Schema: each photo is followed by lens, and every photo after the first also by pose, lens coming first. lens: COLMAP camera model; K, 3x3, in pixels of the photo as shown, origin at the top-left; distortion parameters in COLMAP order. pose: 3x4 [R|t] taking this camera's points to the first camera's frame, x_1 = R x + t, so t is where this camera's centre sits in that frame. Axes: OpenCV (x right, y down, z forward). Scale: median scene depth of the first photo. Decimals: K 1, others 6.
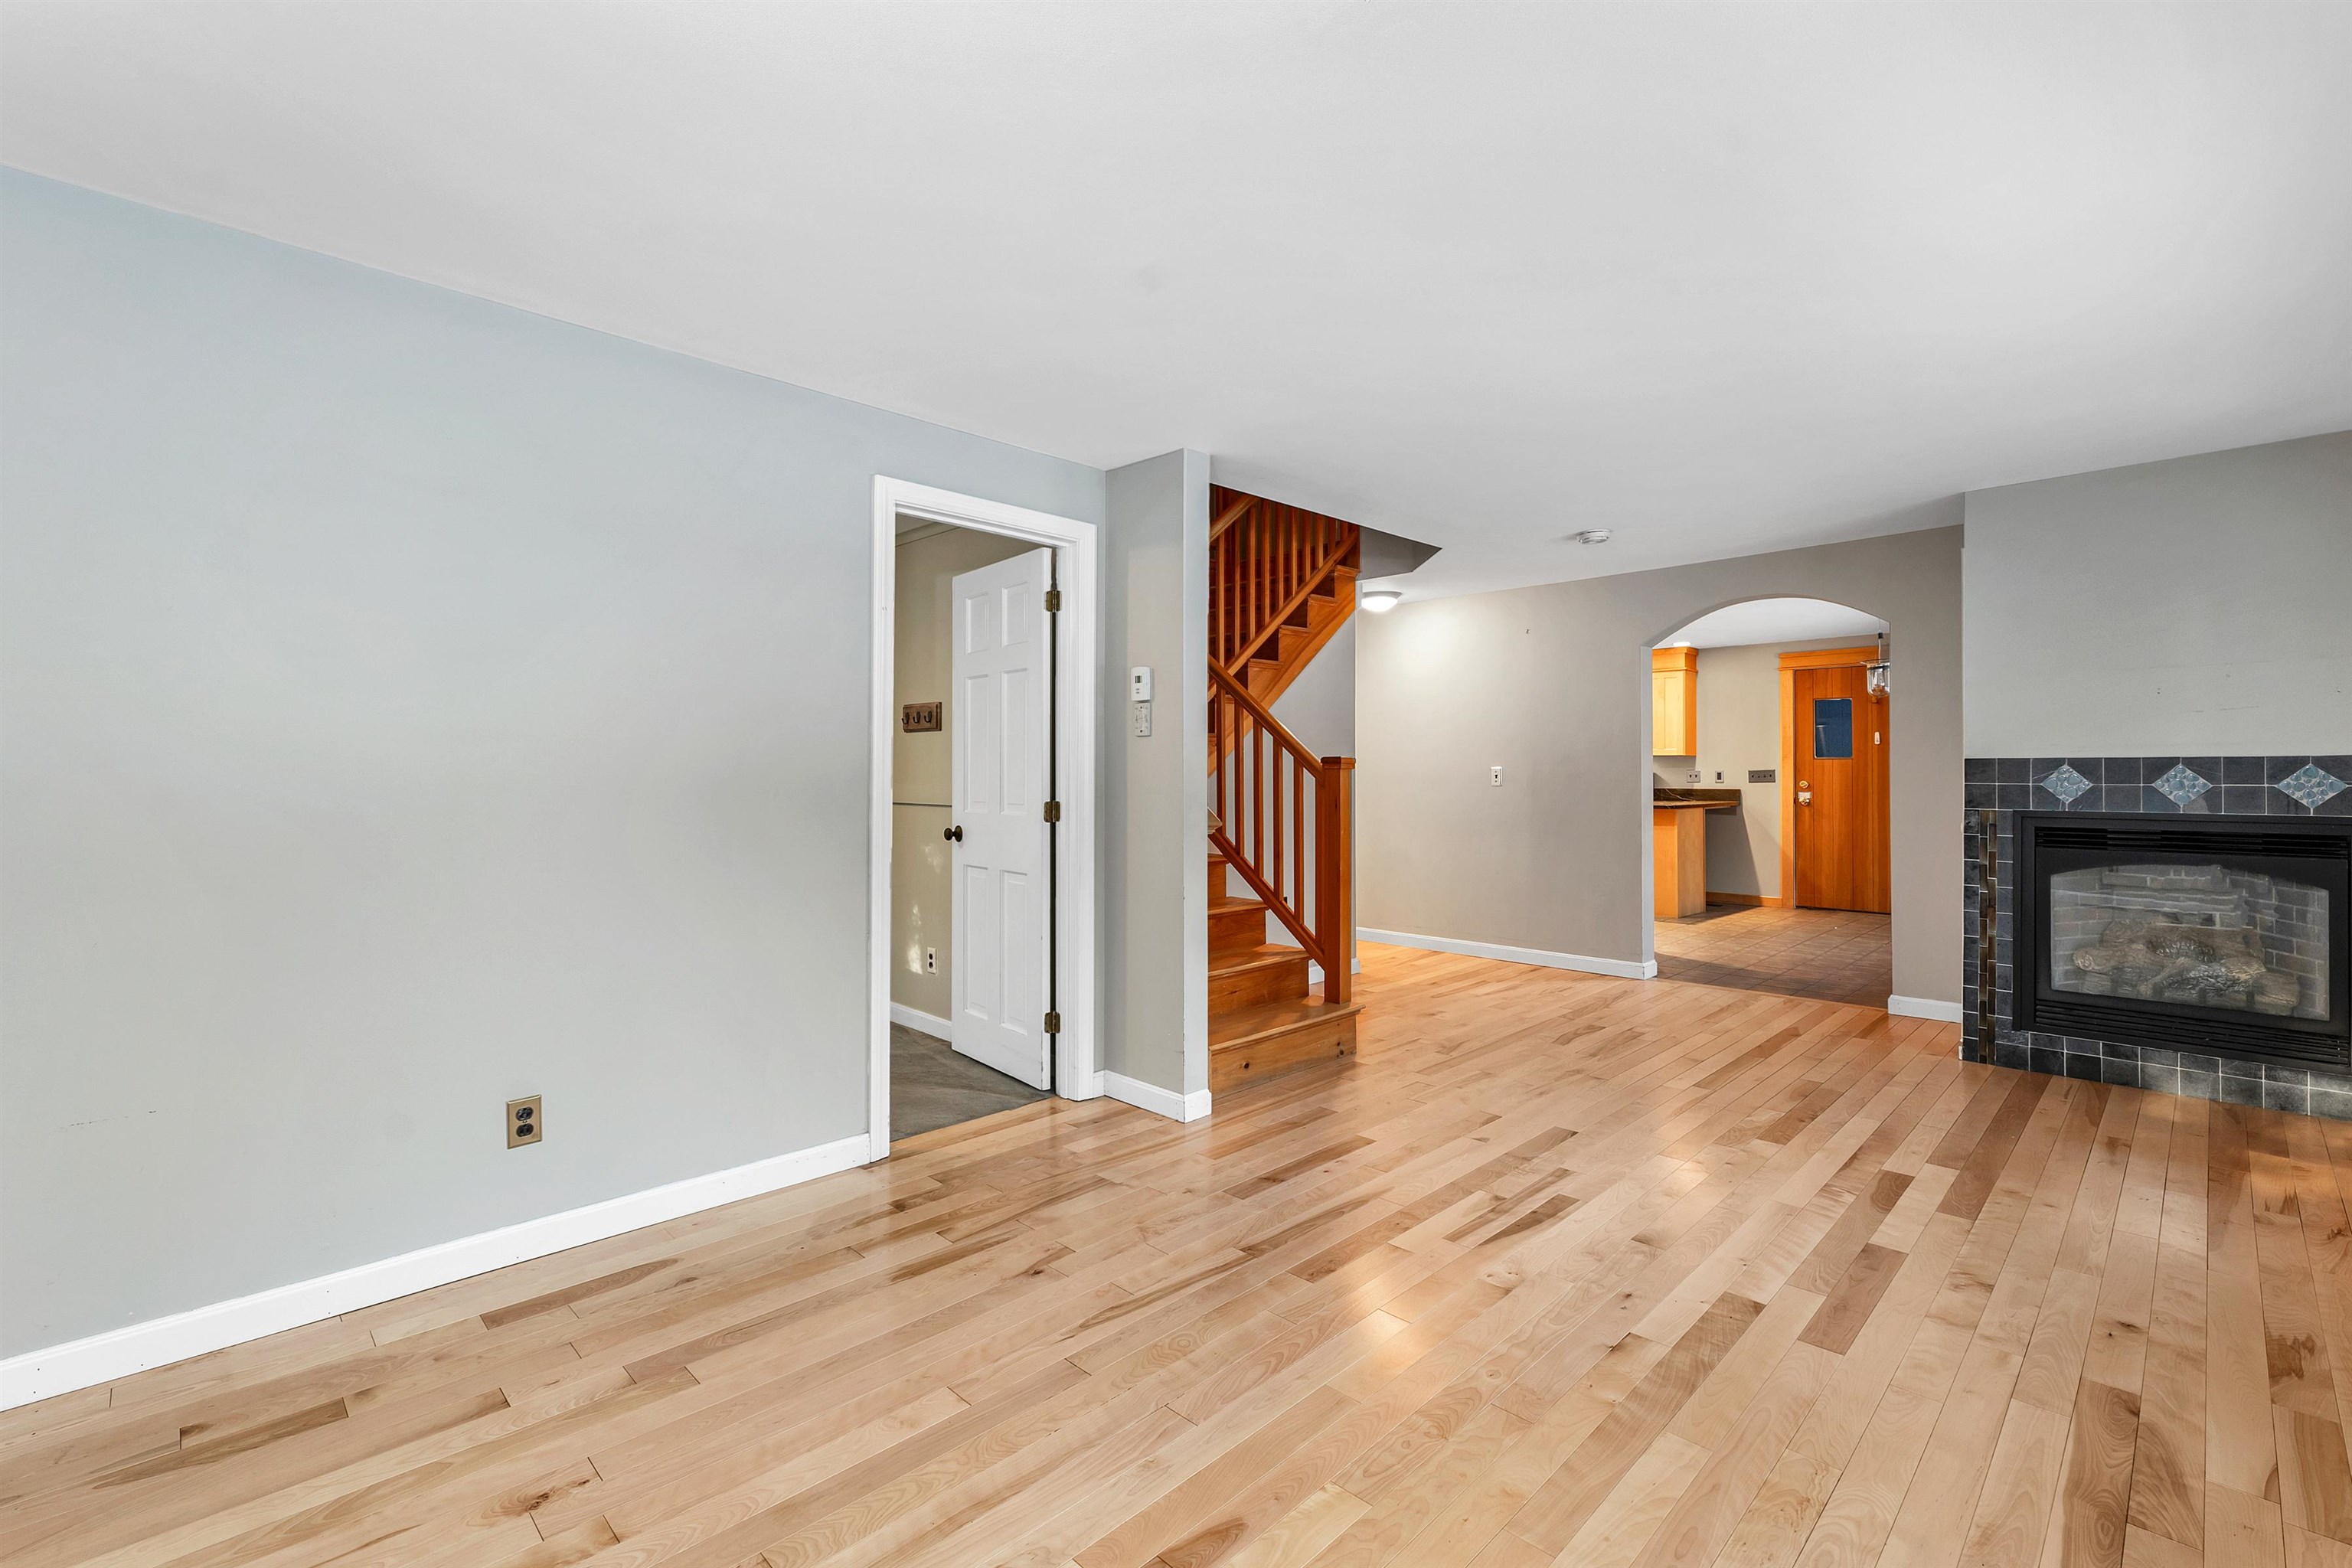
lens RADIAL K [[988.7, 0, 1171.4], [0, 988.7, 771.5], [0, 0, 1]] dist [-0.000359, 0.000039]
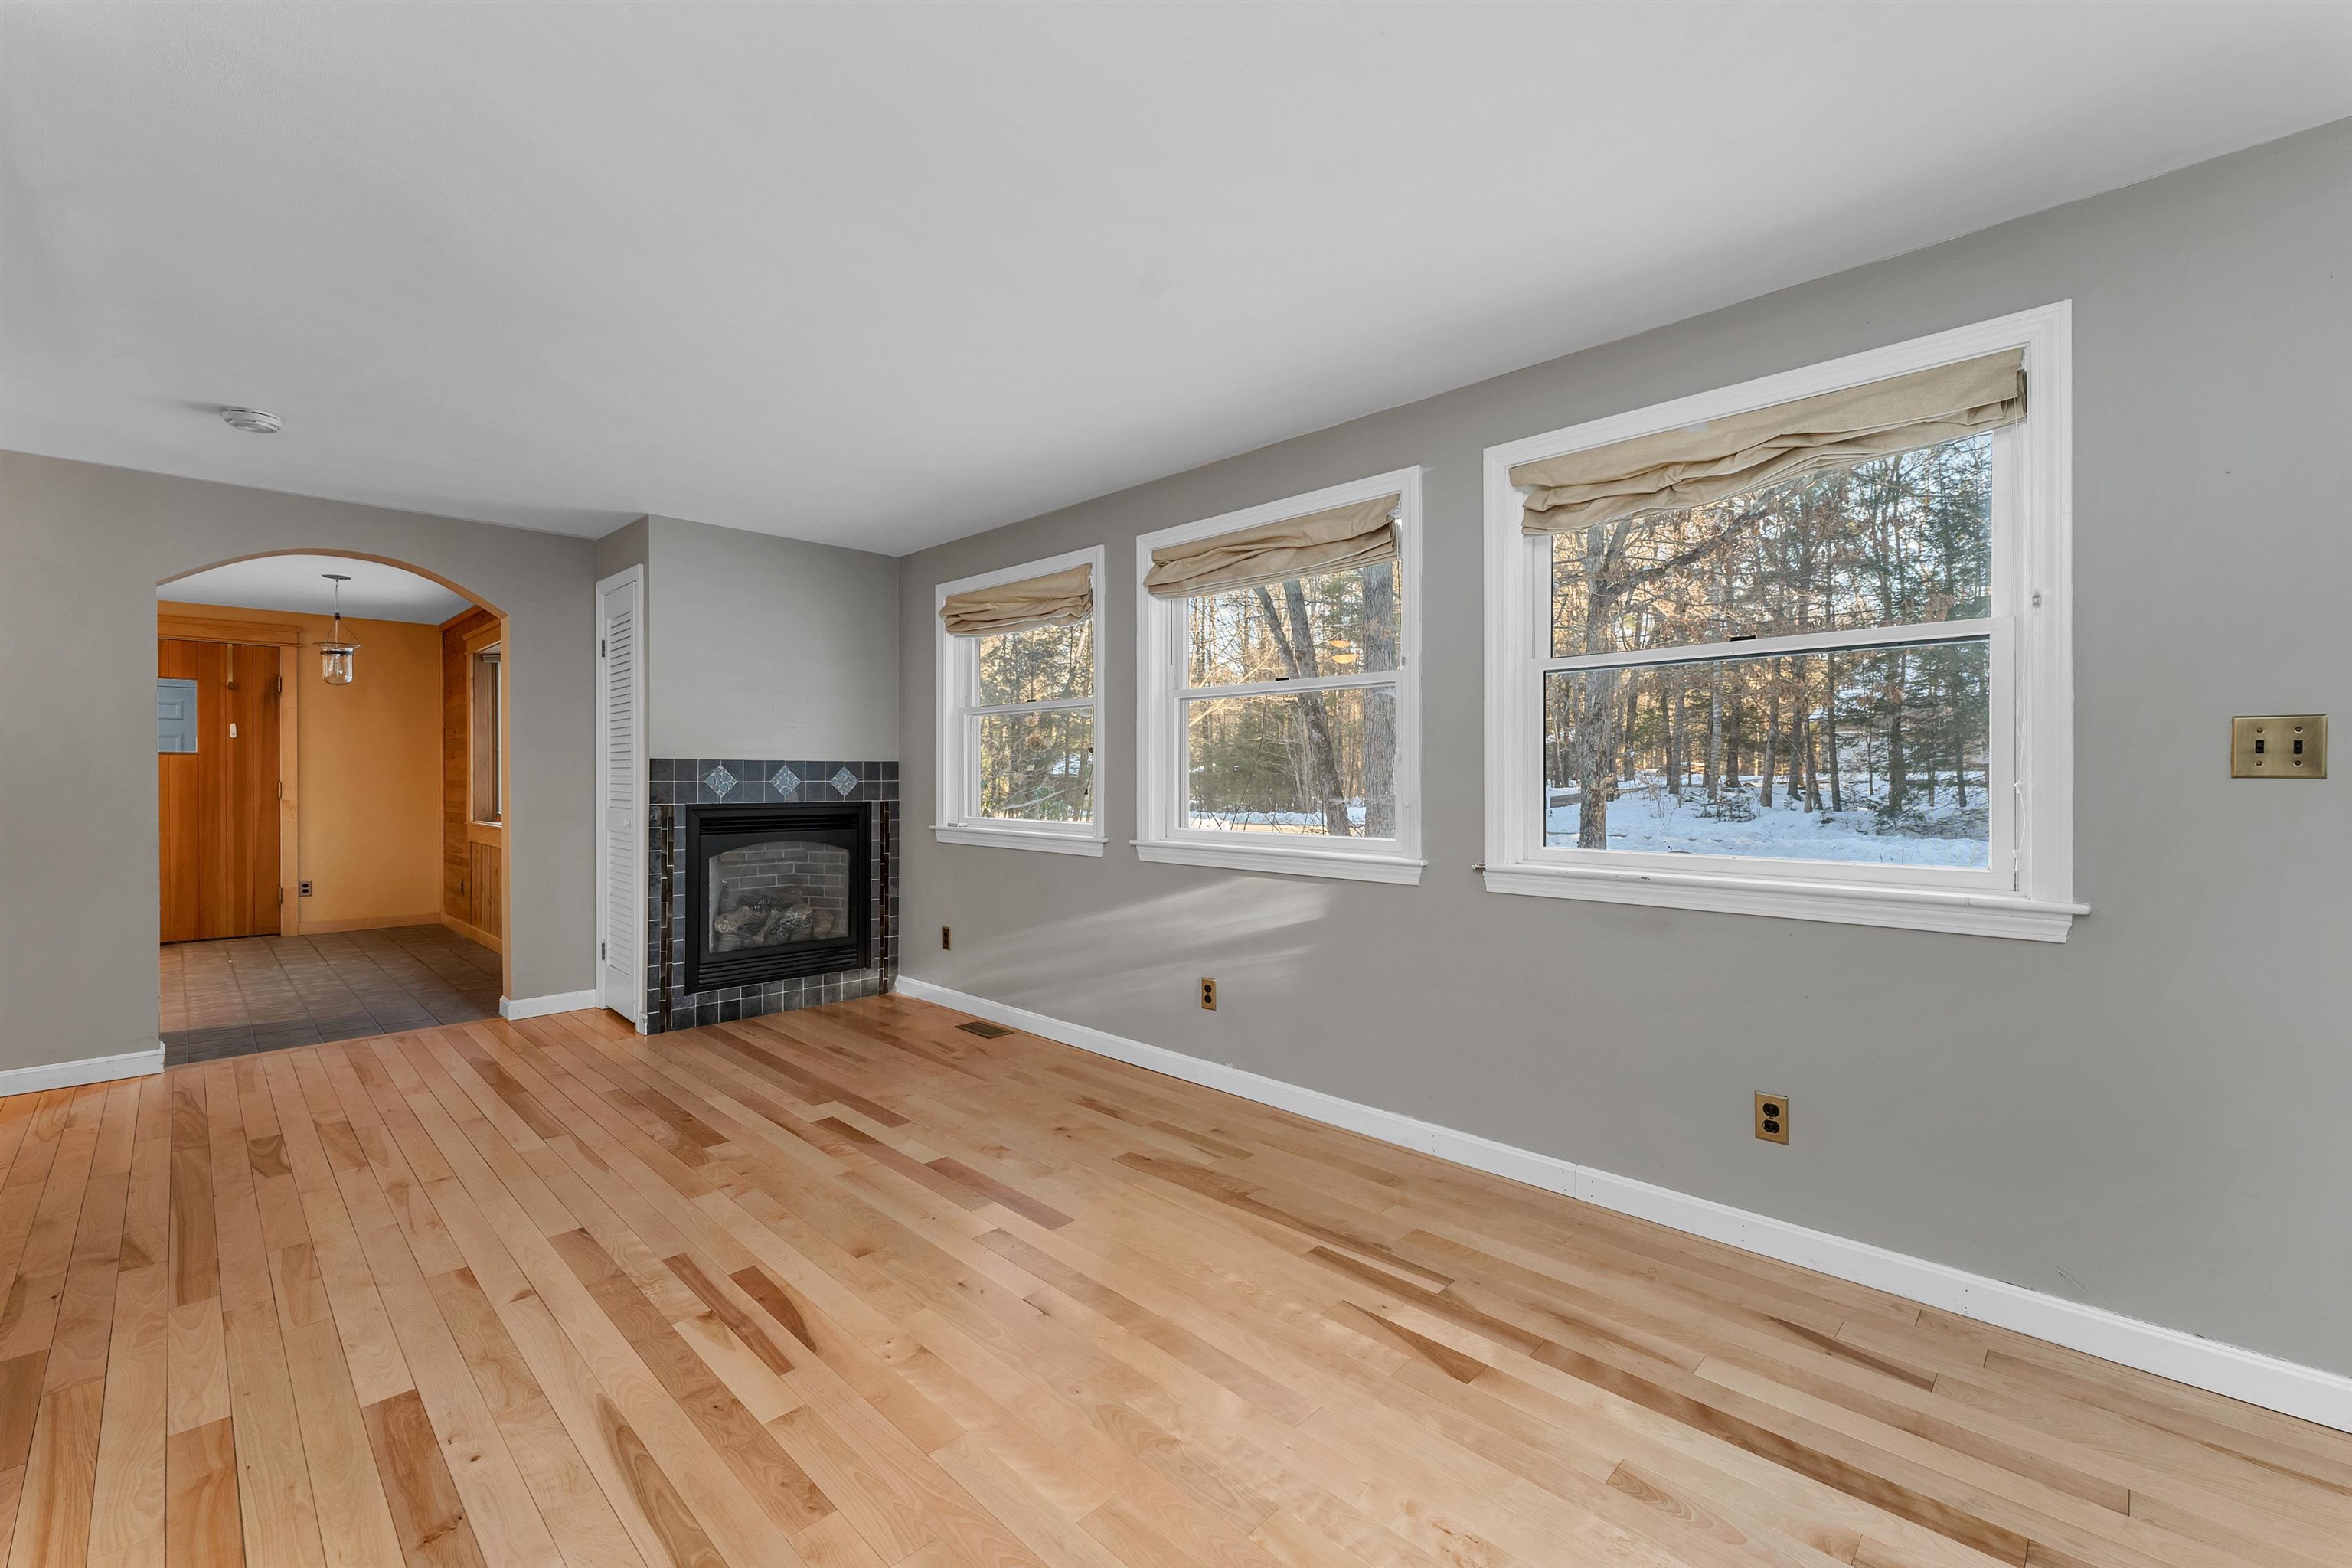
lens RADIAL K [[1007.0, 0, 1163.6], [0, 1007.0, 772.7], [0, 0, 1]] dist [0.001925, 0.000022]
pose [[-0.008802, 0.004914, 0.999949, -0.365278], [-0.004719, 0.999977, -0.004955, 0.006623], [-0.999950, -0.004763, -0.008779, 0.512585]]
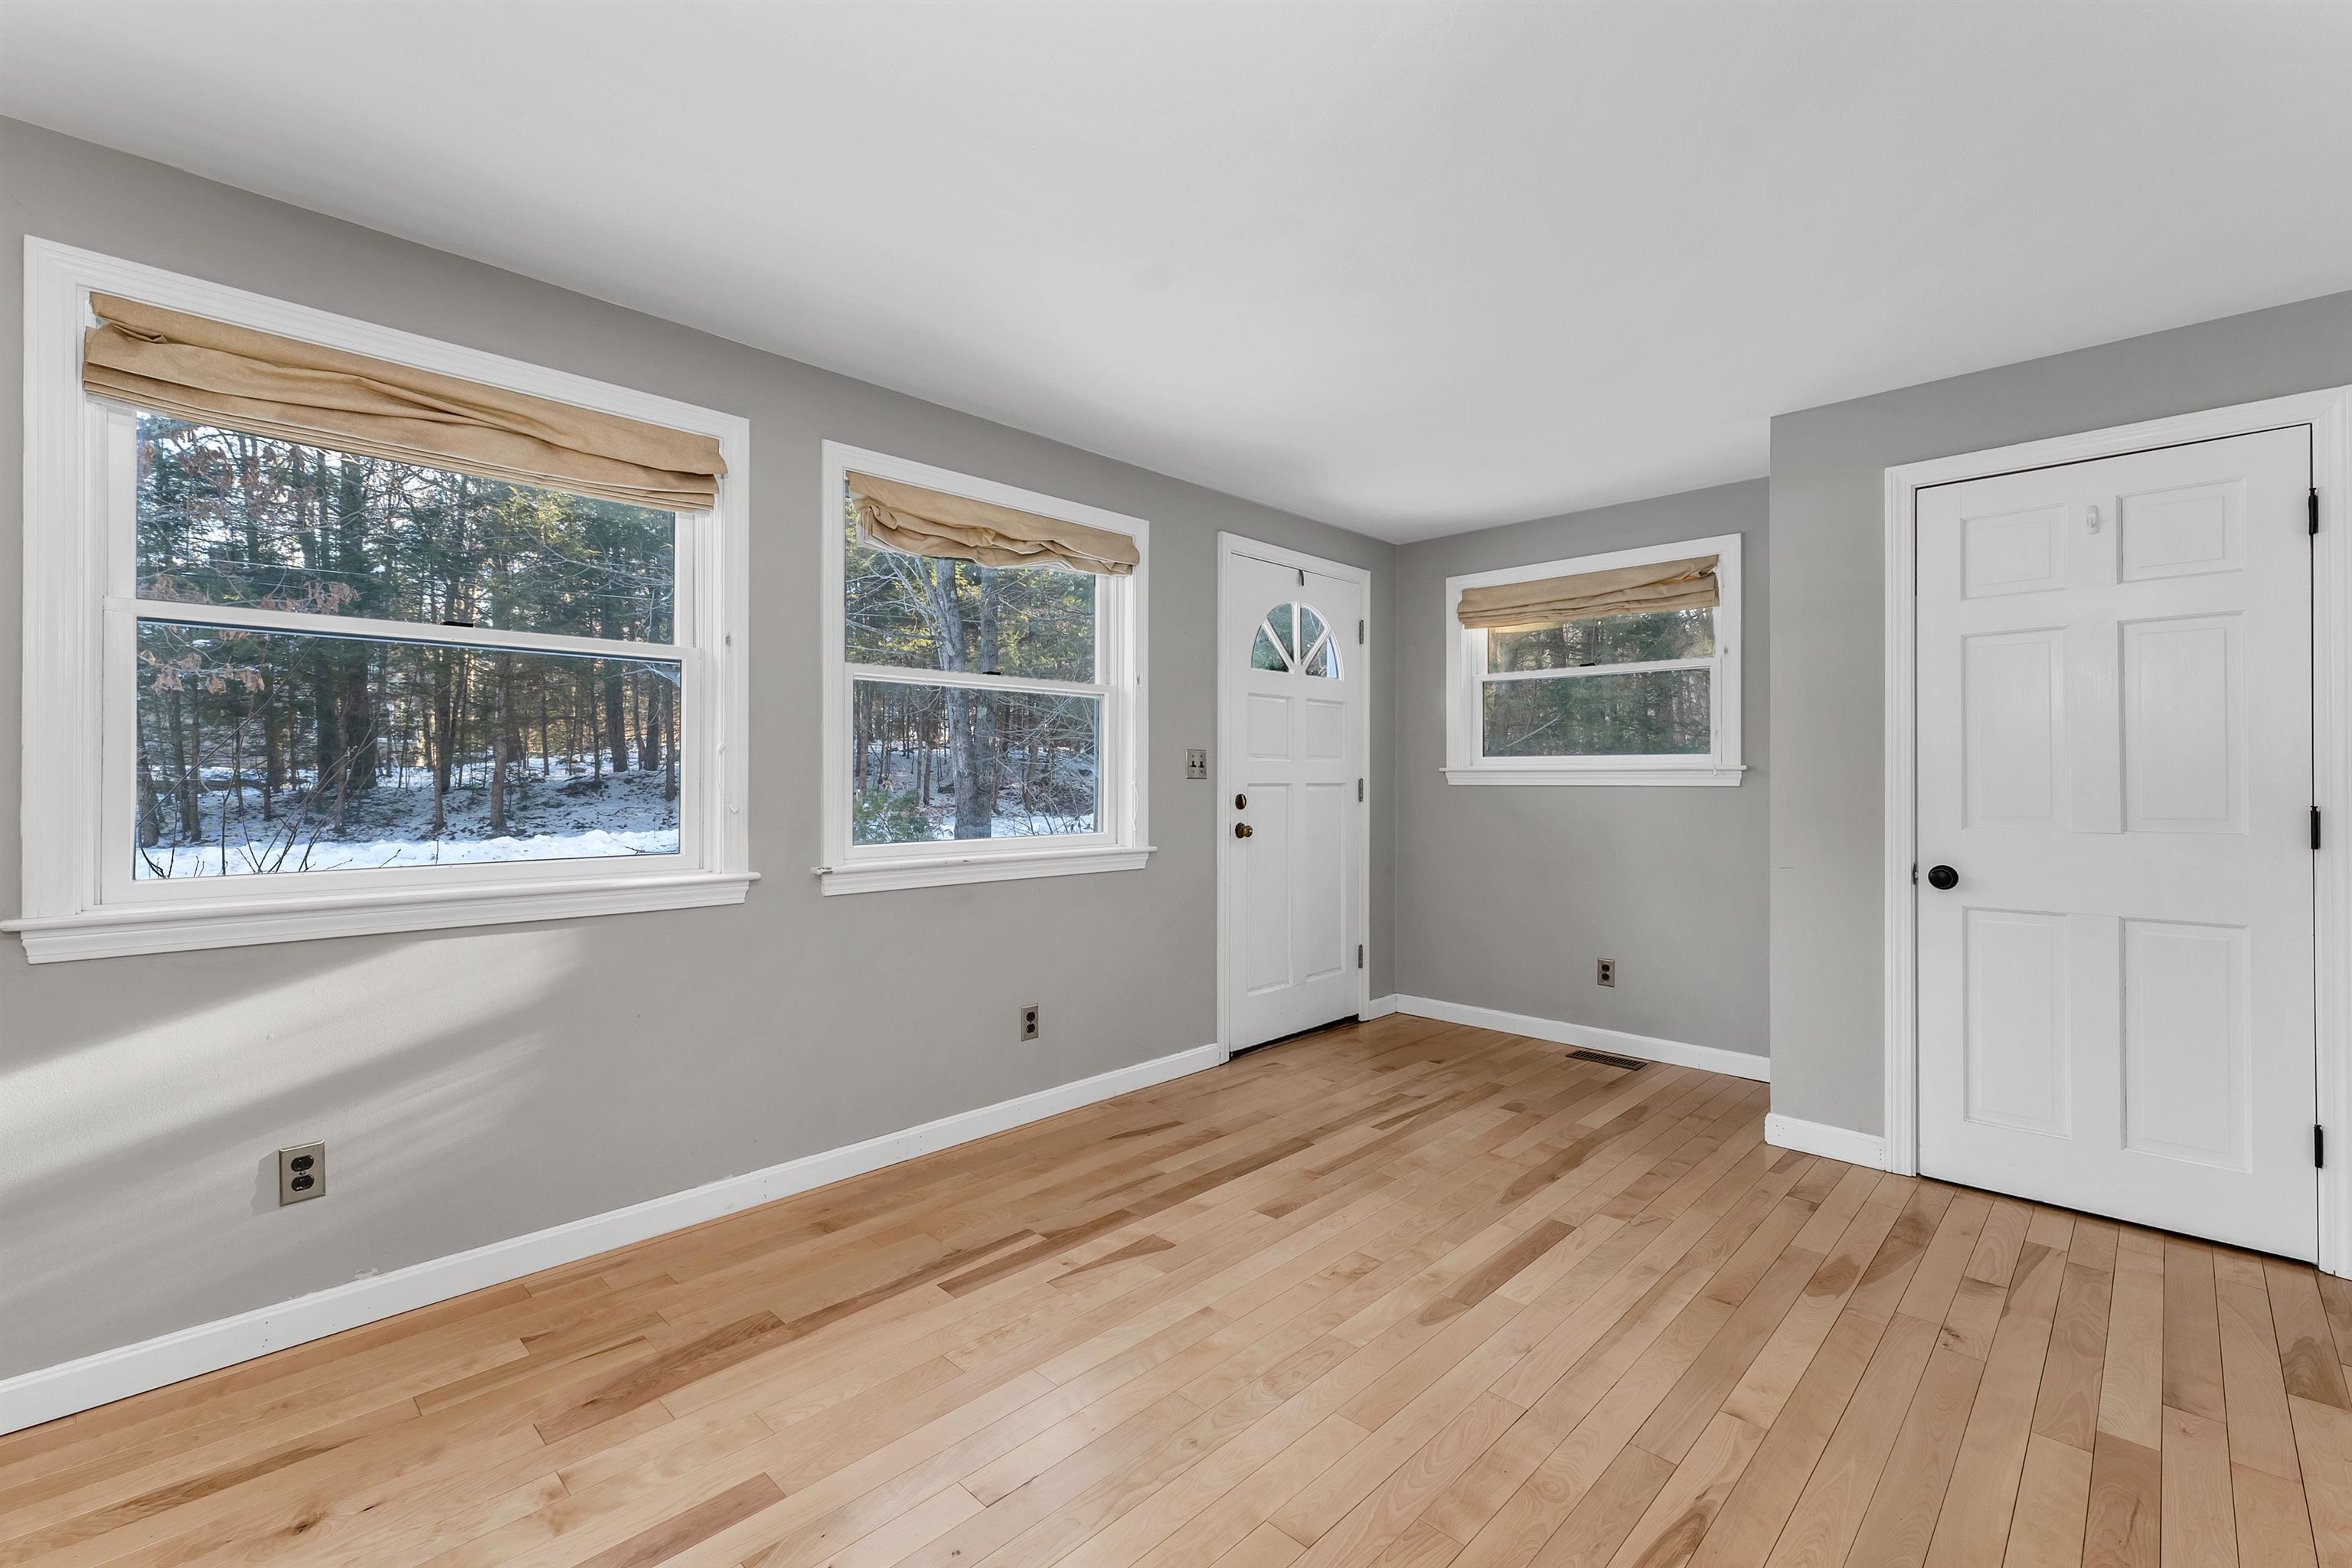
lens RADIAL K [[1000.3, 0, 1173.1], [0, 1000.3, 791.7], [0, 0, 1]] dist [-0.001052, -0.000054]
pose [[-0.999561, -0.000057, -0.029627, 0.210260], [-0.000351, 0.999951, 0.009892, 0.006544], [0.029625, 0.009898, -0.999512, 1.048811]]
